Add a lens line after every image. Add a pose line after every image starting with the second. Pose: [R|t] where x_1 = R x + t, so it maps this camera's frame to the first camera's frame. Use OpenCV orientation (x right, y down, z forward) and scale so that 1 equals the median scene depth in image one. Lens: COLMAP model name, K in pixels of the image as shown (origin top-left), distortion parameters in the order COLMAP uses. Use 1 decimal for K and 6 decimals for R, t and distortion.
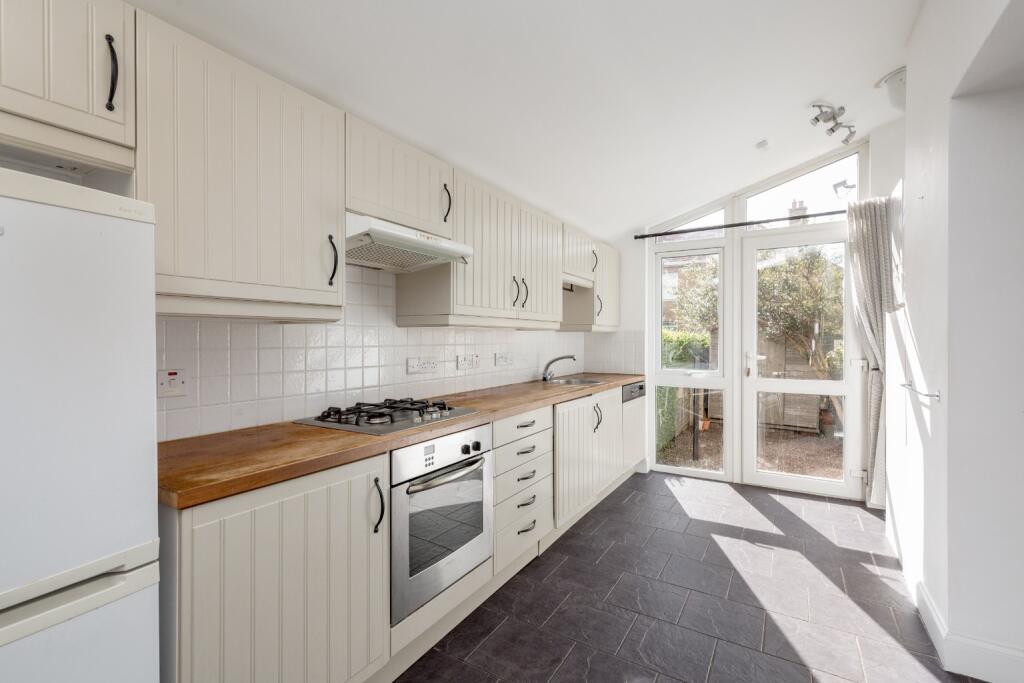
lens RADIAL K [[460.9, 0, 509.9], [0, 460.9, 340.5], [0, 0, 1]] dist [0.000448, 0.000086]
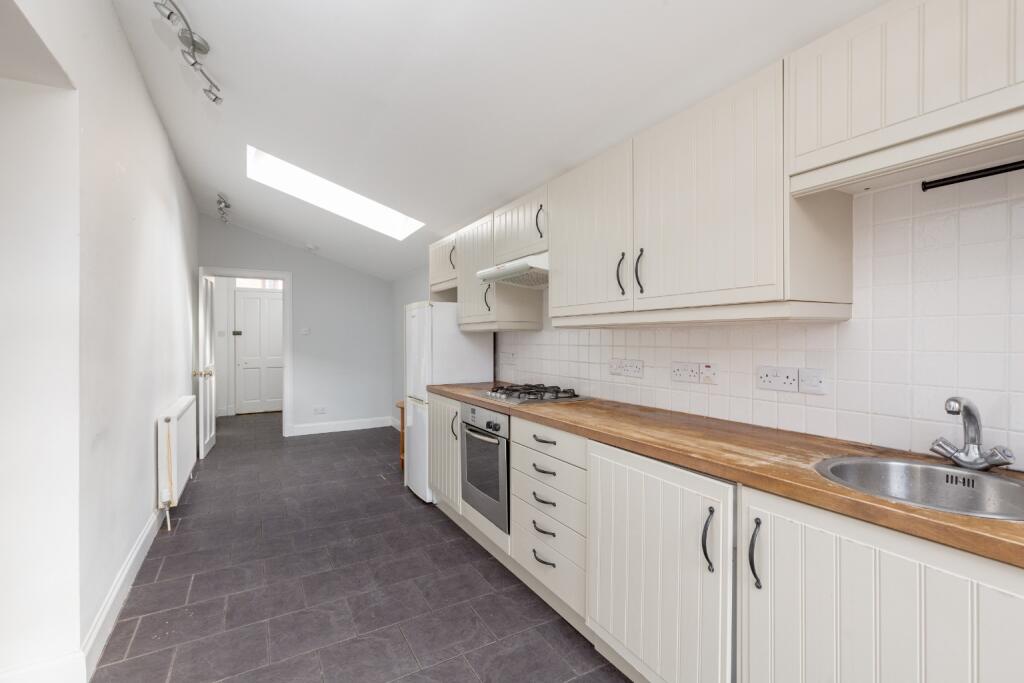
lens RADIAL K [[460.9, 0, 510.5], [0, 460.9, 338.3], [0, 0, 1]] dist [0.000448, 0.000086]
pose [[-0.492505, 0.006139, -0.870288, 0.910106], [0.001835, 0.999980, 0.006015, -0.015160], [0.870308, 0.001365, -0.492506, 1.527225]]
